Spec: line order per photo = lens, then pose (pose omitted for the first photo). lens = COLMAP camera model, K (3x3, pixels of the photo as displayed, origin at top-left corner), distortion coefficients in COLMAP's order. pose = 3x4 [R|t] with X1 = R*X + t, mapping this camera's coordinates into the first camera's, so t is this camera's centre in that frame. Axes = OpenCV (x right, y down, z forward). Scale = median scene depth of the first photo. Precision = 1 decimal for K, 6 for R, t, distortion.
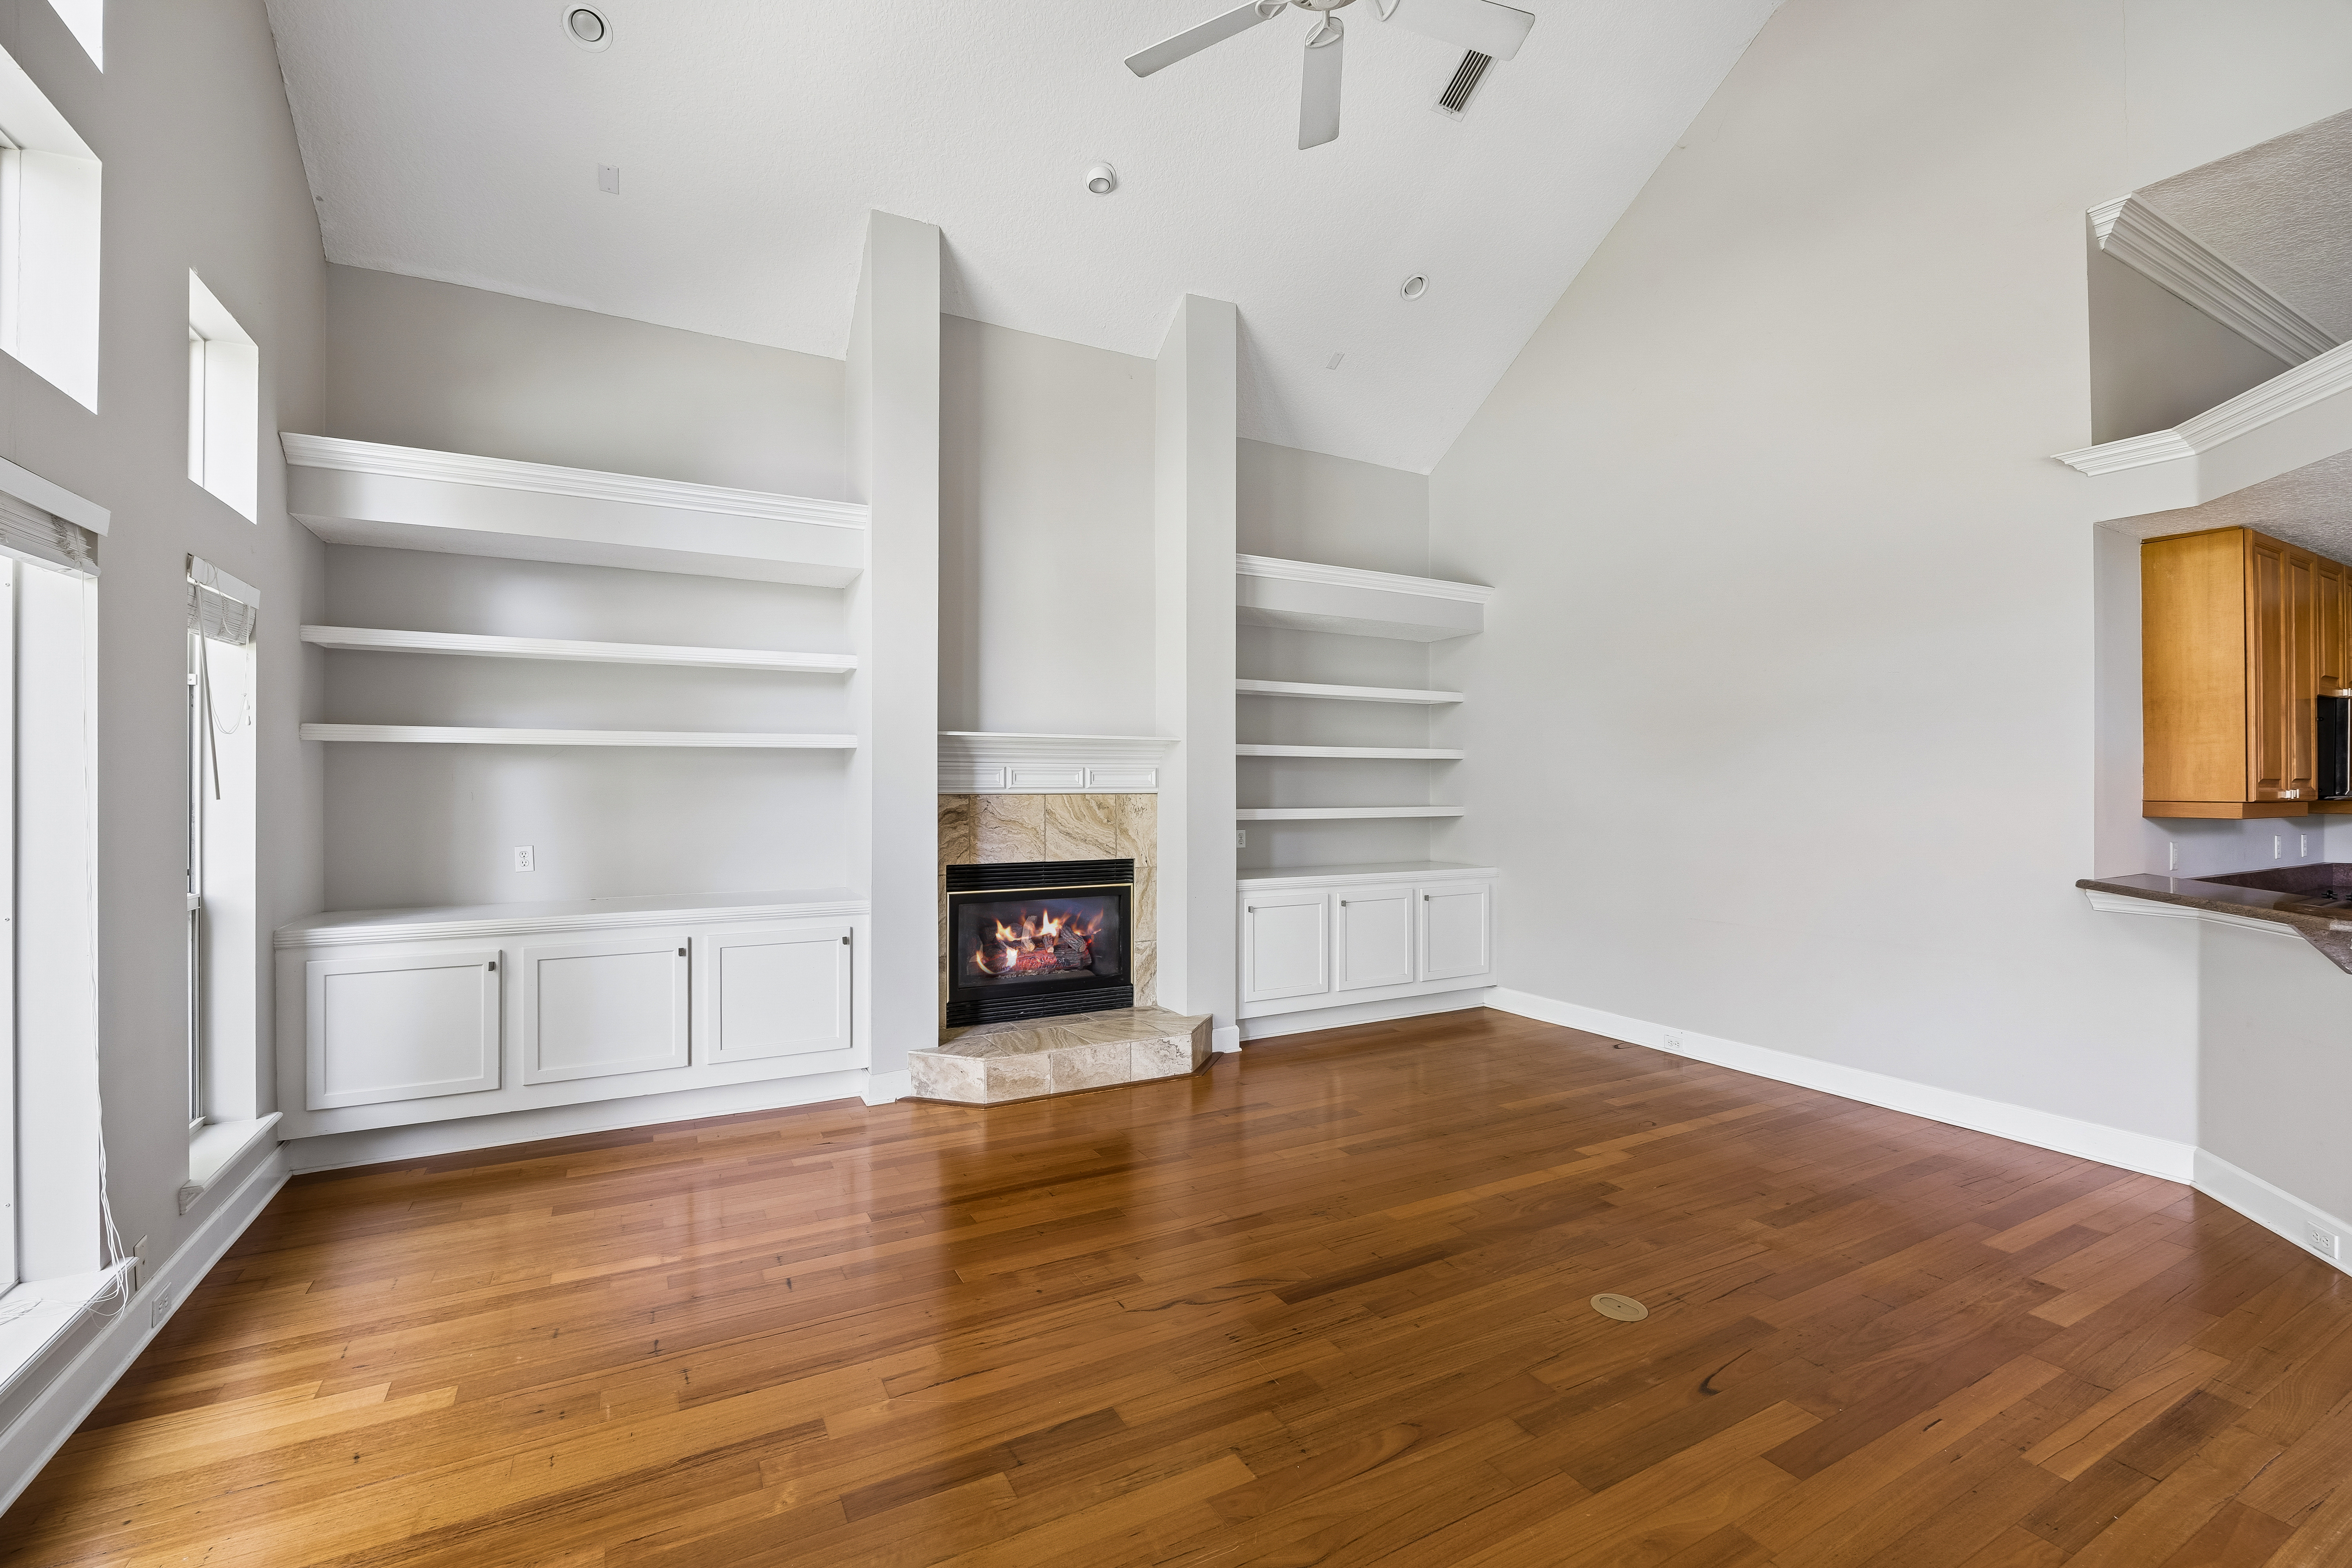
lens RADIAL K [[1000.7, 0, 1189.6], [0, 1000.7, 778.1], [0, 0, 1]] dist [-0.015042, 0.000400]
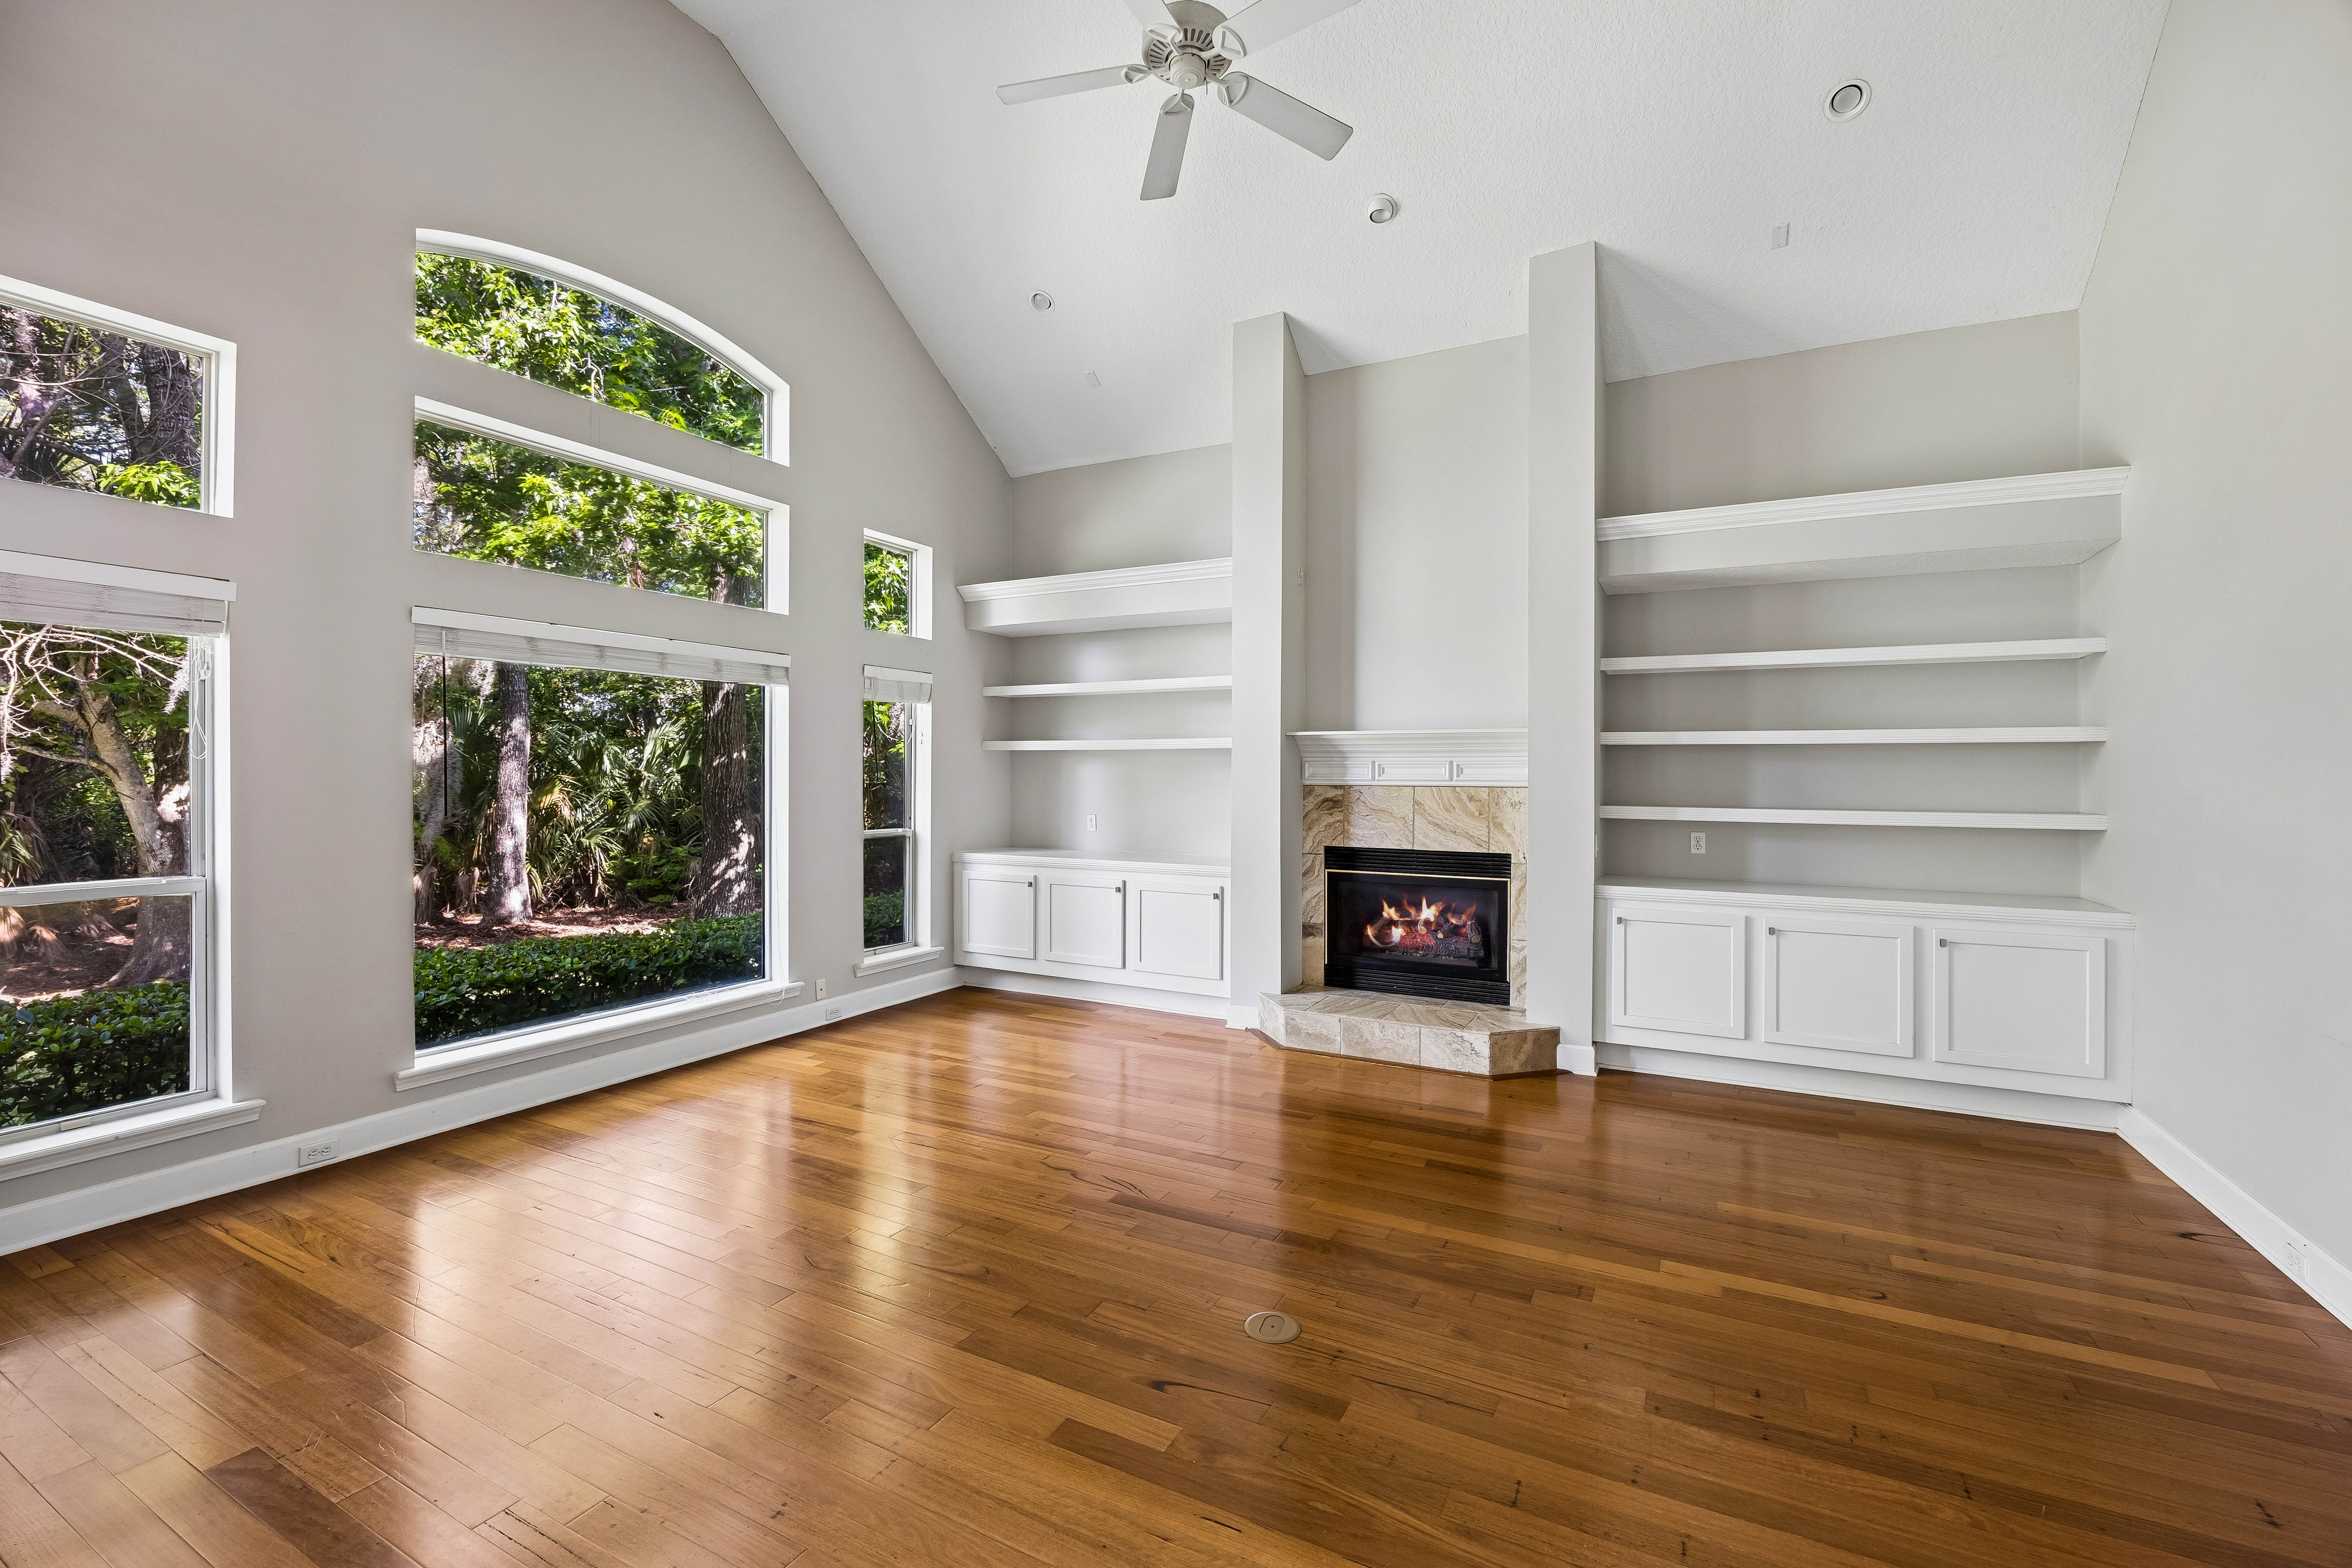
lens RADIAL K [[1000.7, 0, 1181.3], [0, 1000.7, 771.9], [0, 0, 1]] dist [-0.015042, 0.000400]
pose [[0.556840, 0.001423, -0.830618, 0.605565], [0.001696, 0.999995, 0.002850, -0.002658], [0.830618, -0.002995, 0.556835, 0.203108]]
